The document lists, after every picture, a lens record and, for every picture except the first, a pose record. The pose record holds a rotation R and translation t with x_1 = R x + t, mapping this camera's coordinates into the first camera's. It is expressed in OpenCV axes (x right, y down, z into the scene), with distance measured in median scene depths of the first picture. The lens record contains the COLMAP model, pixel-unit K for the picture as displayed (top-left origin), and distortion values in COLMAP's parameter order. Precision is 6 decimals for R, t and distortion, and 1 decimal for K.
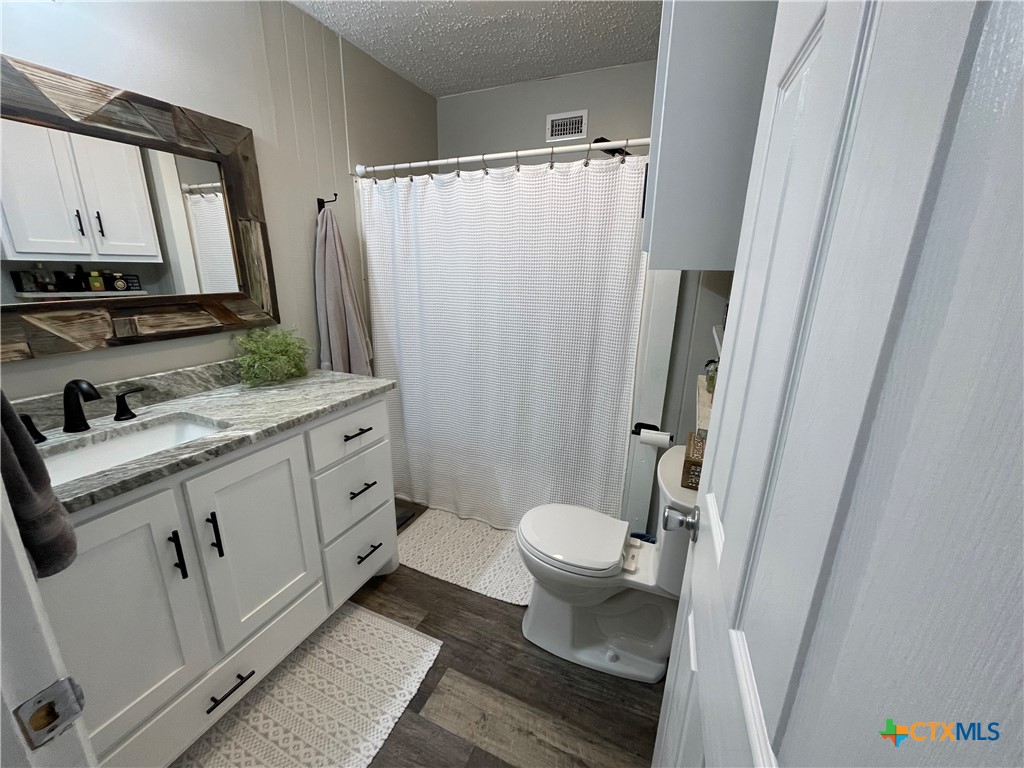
lens RADIAL K [[412.4, 0, 508.5], [0, 412.4, 385.1], [0, 0, 1]] dist [-0.015326, 0.008677]
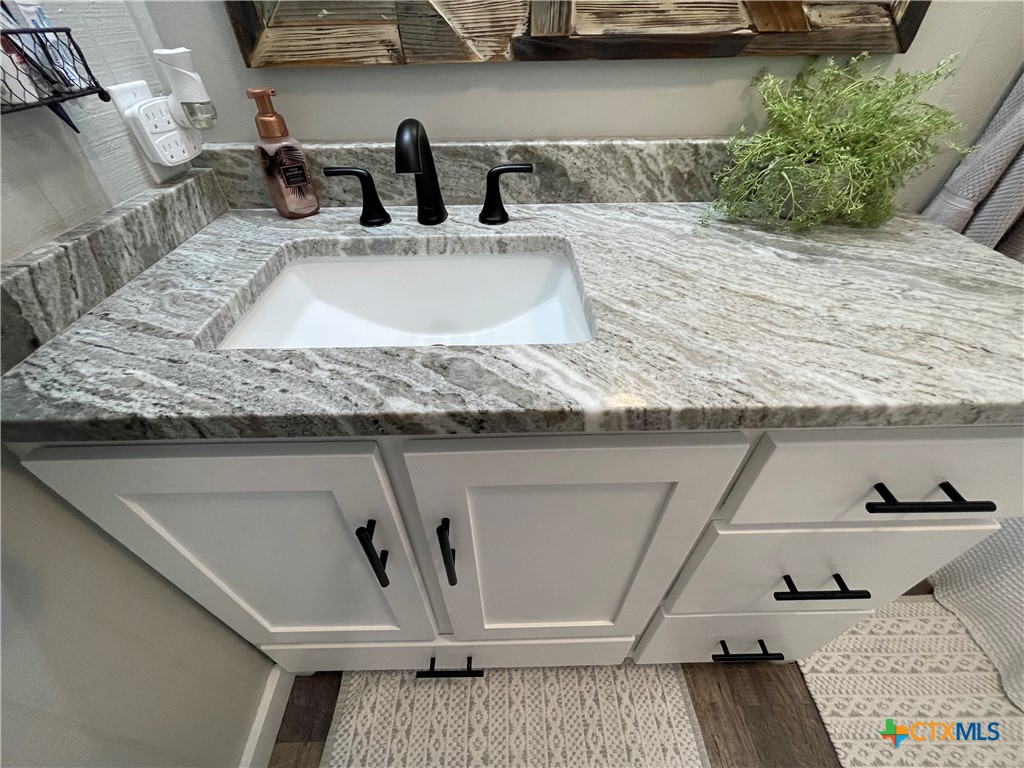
lens RADIAL K [[412.4, 0, 508.5], [0, 412.4, 385.1], [0, 0, 1]] dist [-0.015326, 0.008677]
pose [[0.424731, 0.590638, -0.686112, -0.370157], [-0.233727, 0.803714, 0.547189, -0.041829], [0.874629, -0.072046, 0.479410, 0.654475]]
